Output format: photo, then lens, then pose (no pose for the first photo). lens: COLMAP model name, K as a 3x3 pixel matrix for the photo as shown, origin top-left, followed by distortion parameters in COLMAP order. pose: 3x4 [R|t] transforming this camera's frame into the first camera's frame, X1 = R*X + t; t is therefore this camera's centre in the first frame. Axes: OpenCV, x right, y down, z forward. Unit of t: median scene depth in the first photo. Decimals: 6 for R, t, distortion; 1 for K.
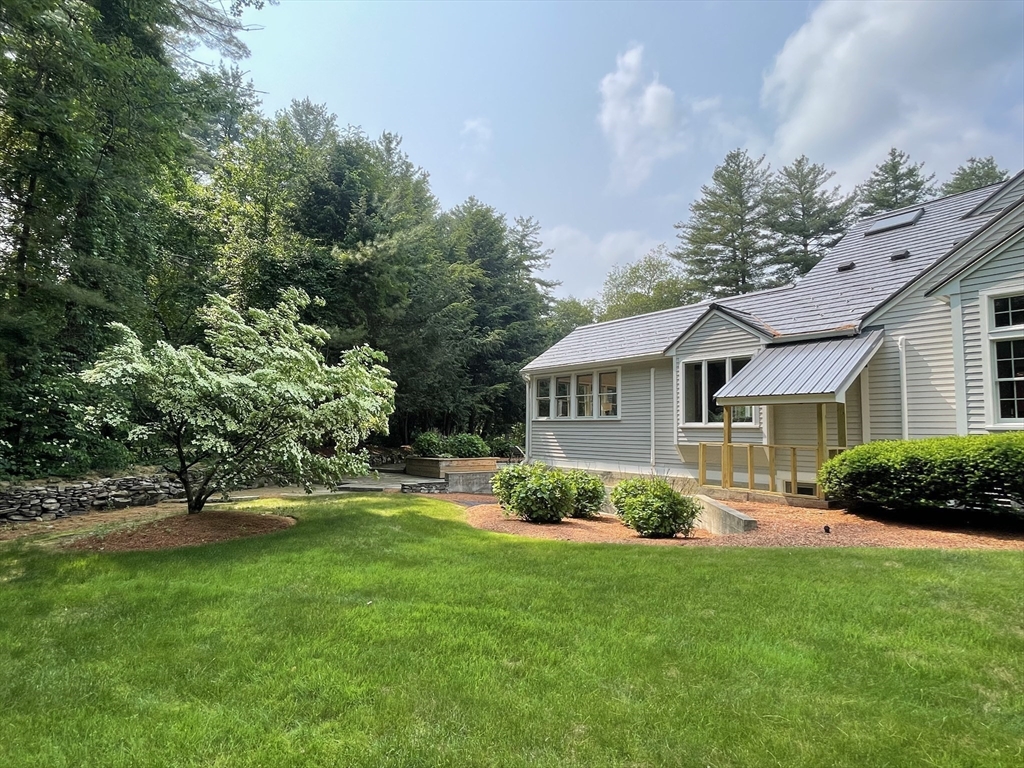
lens RADIAL K [[545.8, 0, 512.0], [0, 545.8, 384.0], [0, 0, 1]] dist [0.000445, -0.000231]
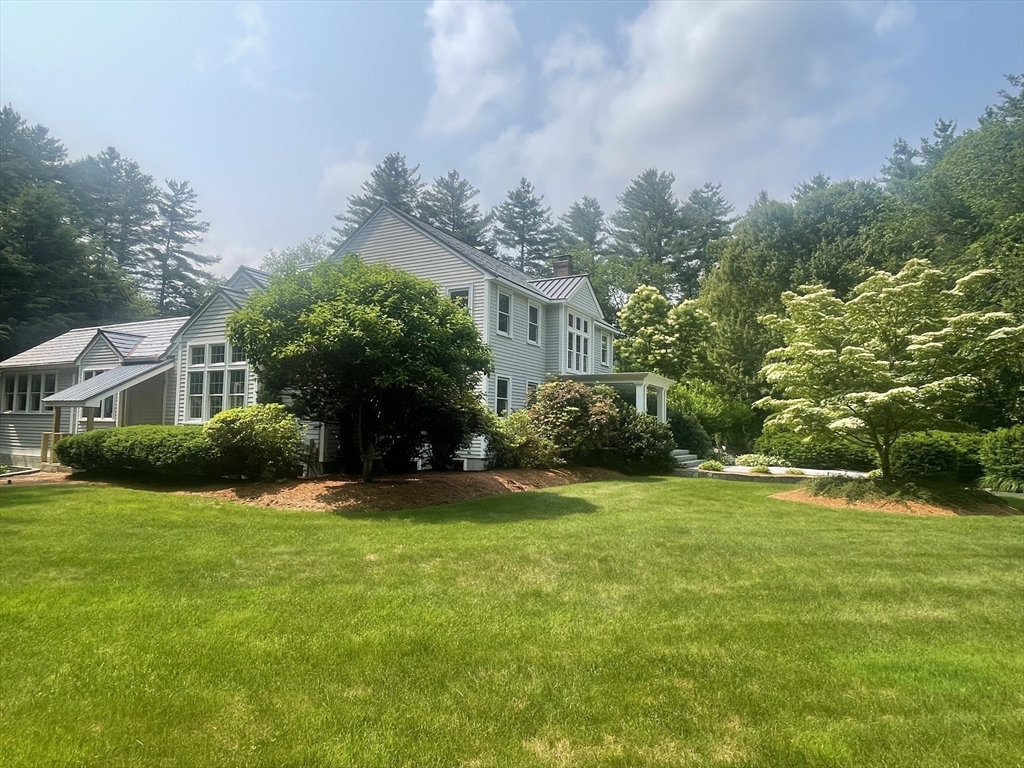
lens RADIAL K [[606.2, 0, 512.0], [0, 606.2, 384.0], [0, 0, 1]] dist [-0.002379, -0.002999]
pose [[0.909601, 0.027815, 0.414551, 0.147080], [-0.038261, 0.999125, 0.016914, -0.016523], [-0.413718, -0.031246, 0.909869, -0.164878]]
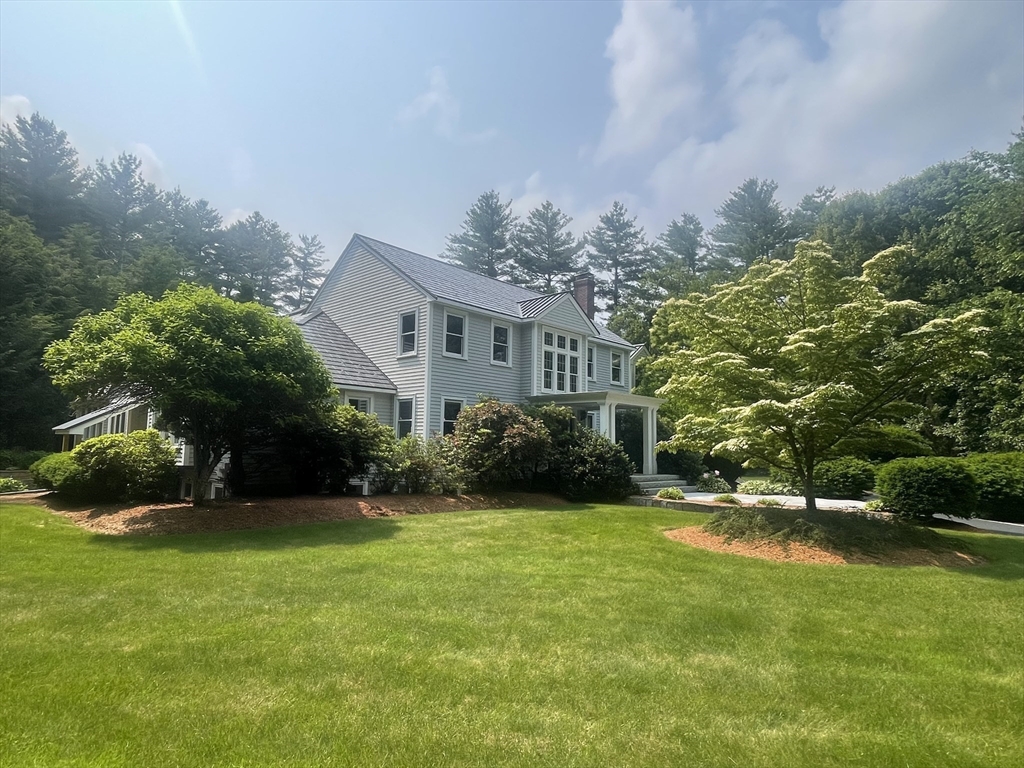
lens RADIAL K [[589.3, 0, 512.0], [0, 589.3, 384.0], [0, 0, 1]] dist [-0.004209, -0.000367]
pose [[0.982538, 0.015786, 0.185393, 0.240763], [-0.012542, 0.999747, -0.018656, -0.017203], [-0.185641, 0.016005, 0.982487, -0.176754]]
